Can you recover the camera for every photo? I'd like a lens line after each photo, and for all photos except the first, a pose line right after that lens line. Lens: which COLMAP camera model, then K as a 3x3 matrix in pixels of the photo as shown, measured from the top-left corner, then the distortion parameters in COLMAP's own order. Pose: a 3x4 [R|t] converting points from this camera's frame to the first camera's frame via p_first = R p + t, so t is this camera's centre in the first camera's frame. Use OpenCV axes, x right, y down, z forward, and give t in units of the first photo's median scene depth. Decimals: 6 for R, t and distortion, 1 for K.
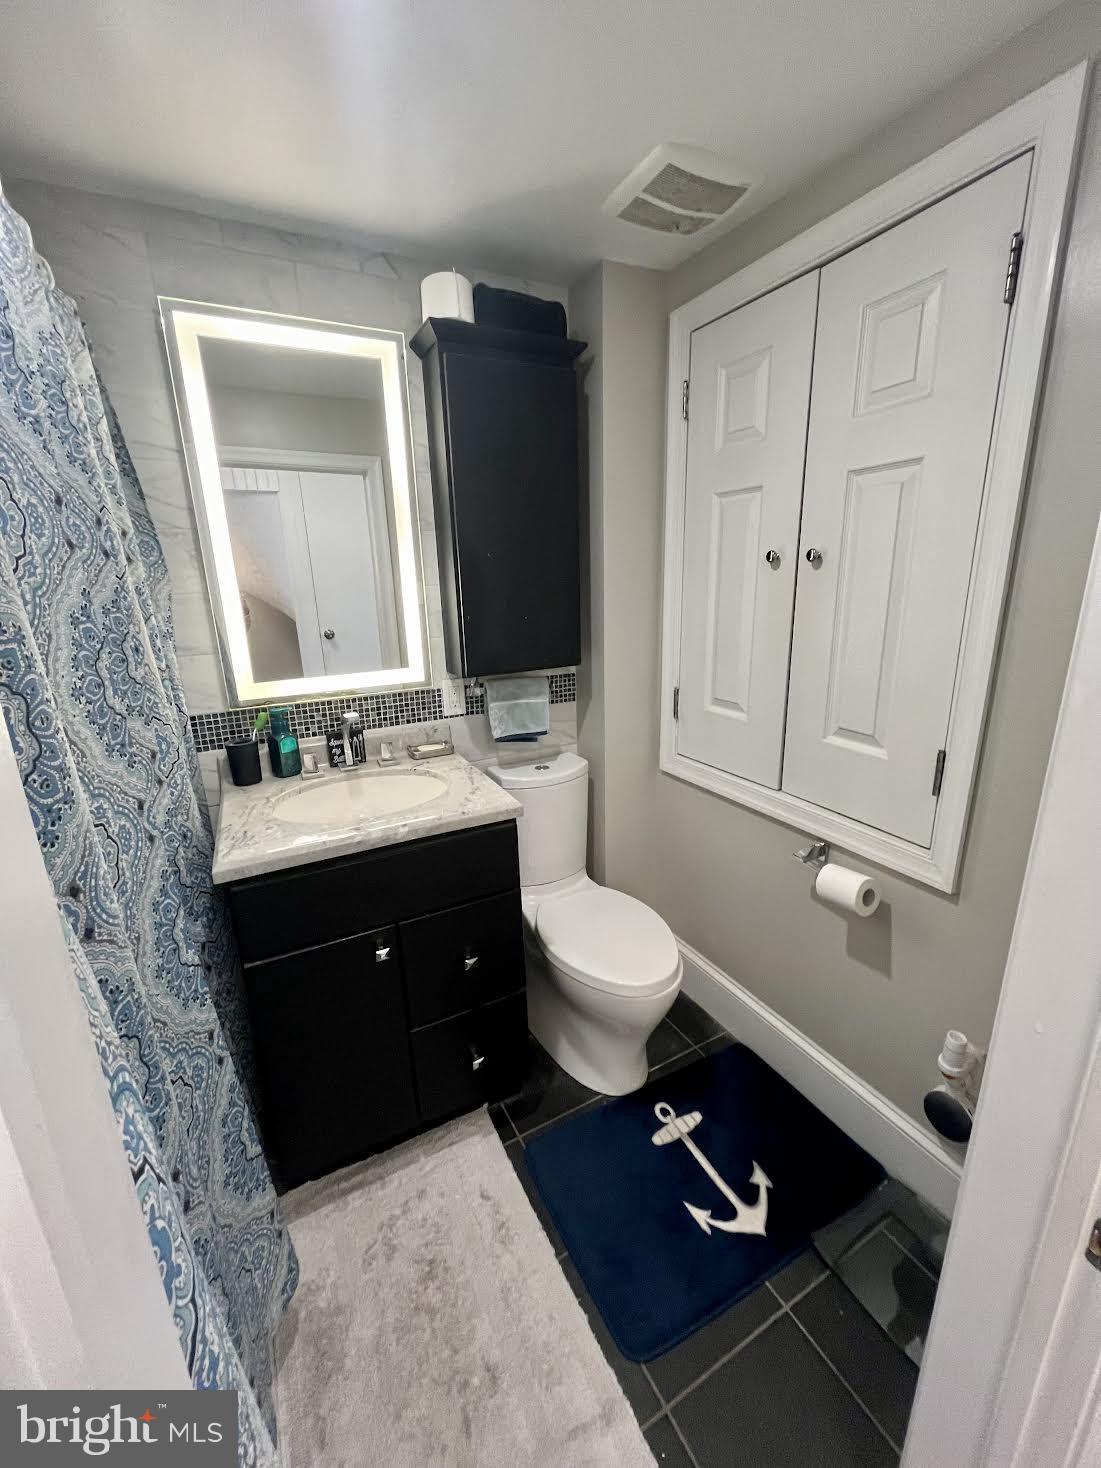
lens RADIAL K [[586.2, 0, 555.5], [0, 586.2, 733.5], [0, 0, 1]] dist [-0.002635, -0.000528]
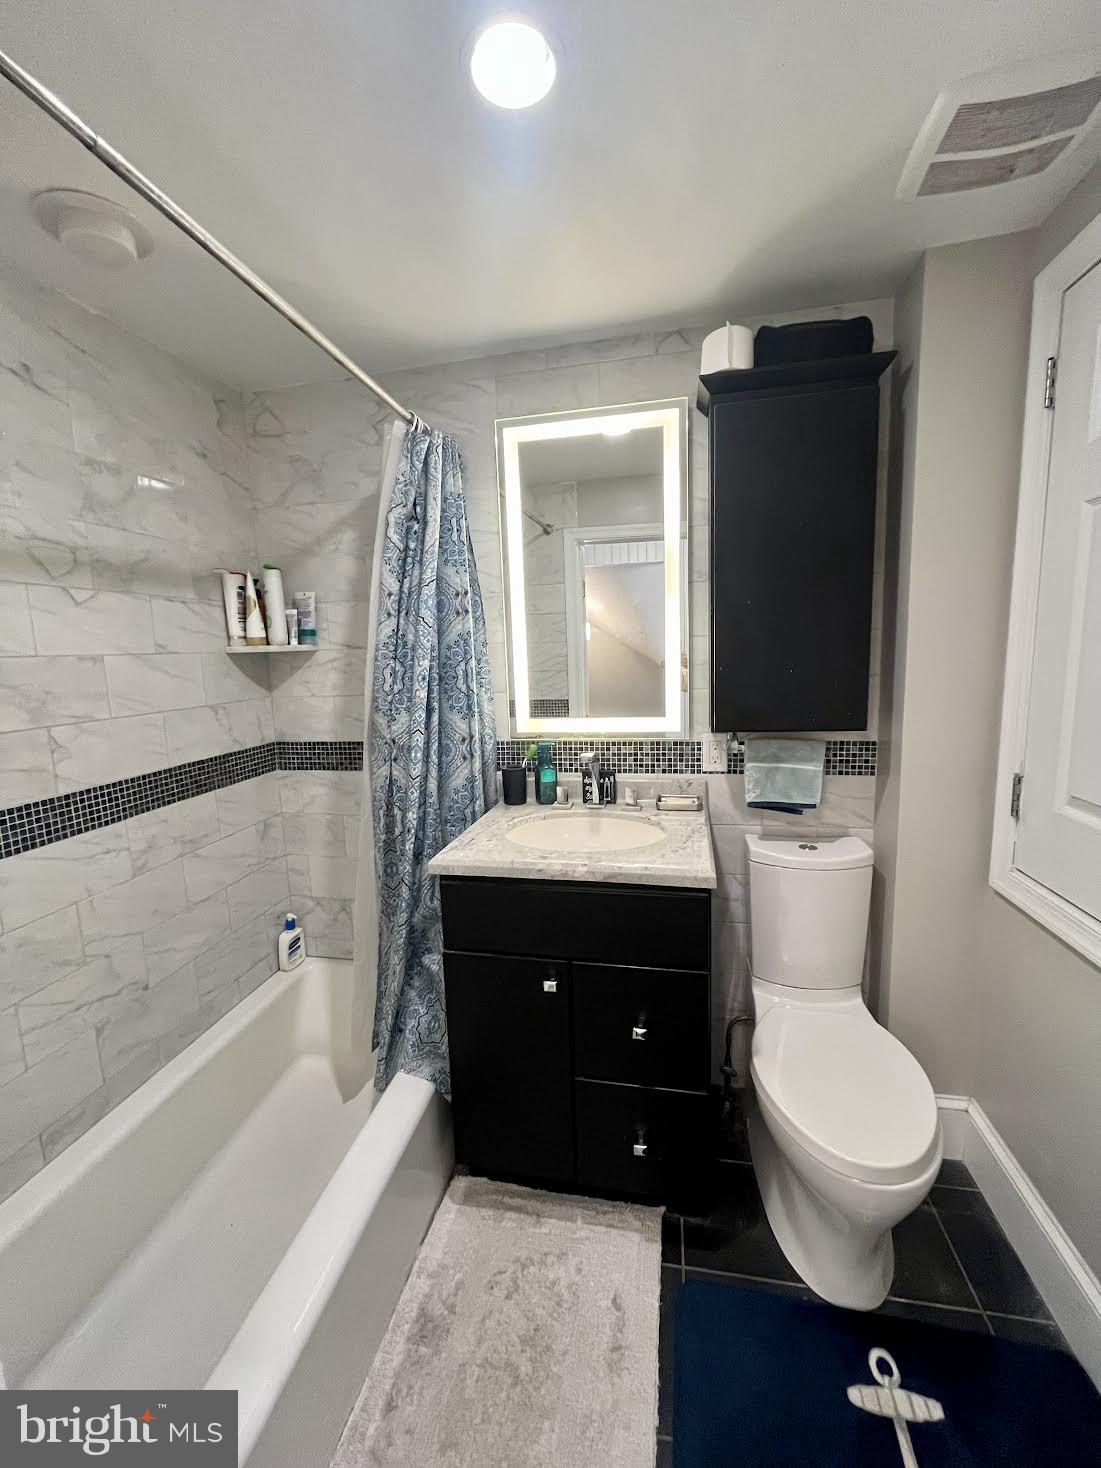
lens RADIAL K [[586.2, 0, 553.2], [0, 586.2, 734.7], [0, 0, 1]] dist [-0.002635, -0.000528]
pose [[0.778530, 0.091531, -0.620897, 0.235013], [-0.152488, 0.987250, -0.045665, -0.008418], [0.608801, 0.130231, 0.782561, 0.110148]]
